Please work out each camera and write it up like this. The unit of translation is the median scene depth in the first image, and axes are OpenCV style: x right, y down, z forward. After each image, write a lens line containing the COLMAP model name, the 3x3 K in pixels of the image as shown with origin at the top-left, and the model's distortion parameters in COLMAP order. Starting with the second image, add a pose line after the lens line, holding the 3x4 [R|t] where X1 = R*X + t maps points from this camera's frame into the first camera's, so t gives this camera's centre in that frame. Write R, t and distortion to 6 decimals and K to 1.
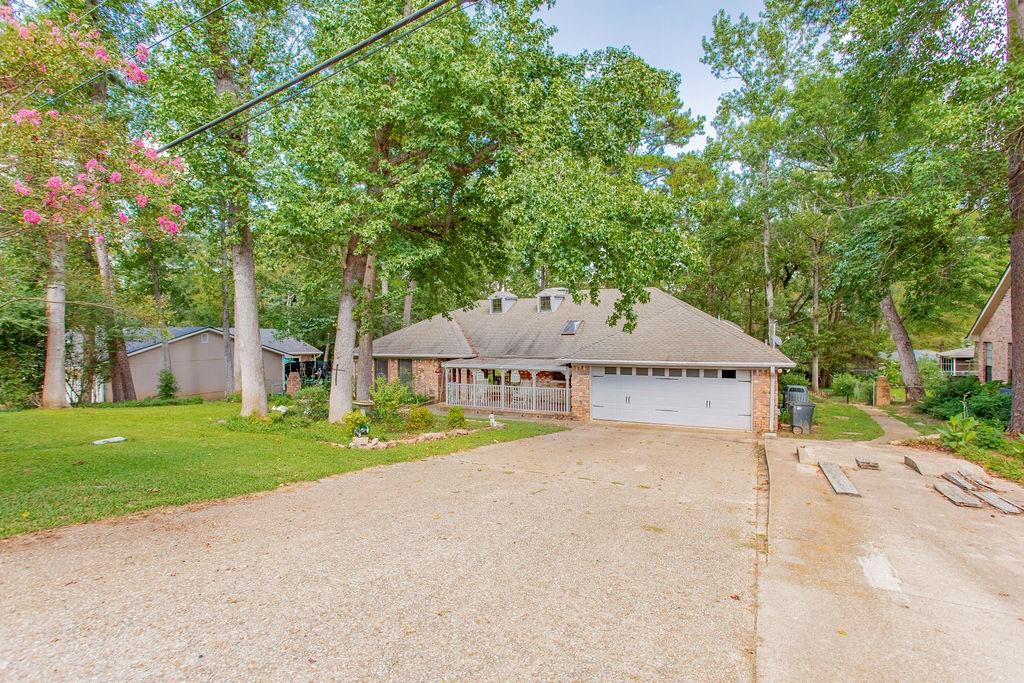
lens RADIAL K [[481.4, 0, 512.6], [0, 481.4, 339.0], [0, 0, 1]] dist [0.003702, -0.000325]
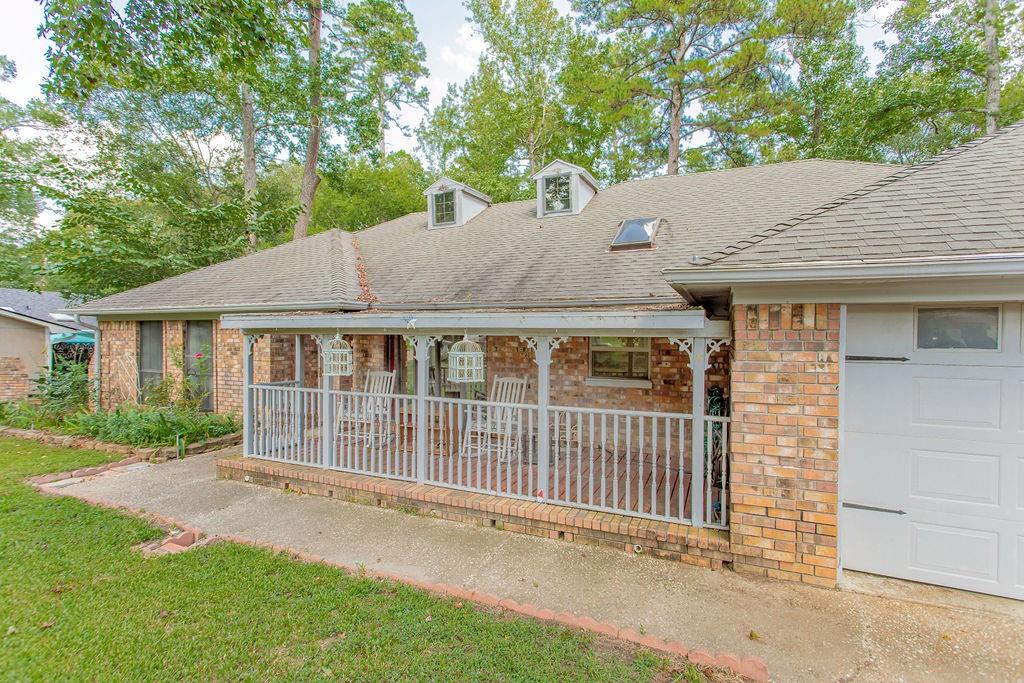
lens RADIAL K [[481.4, 0, 509.8], [0, 481.4, 341.4], [0, 0, 1]] dist [0.003702, -0.000325]
pose [[0.999332, 0.012124, 0.034482, 0.018973], [-0.012273, 0.999916, 0.004112, 0.067334], [-0.034429, -0.004532, 0.999397, 0.755527]]
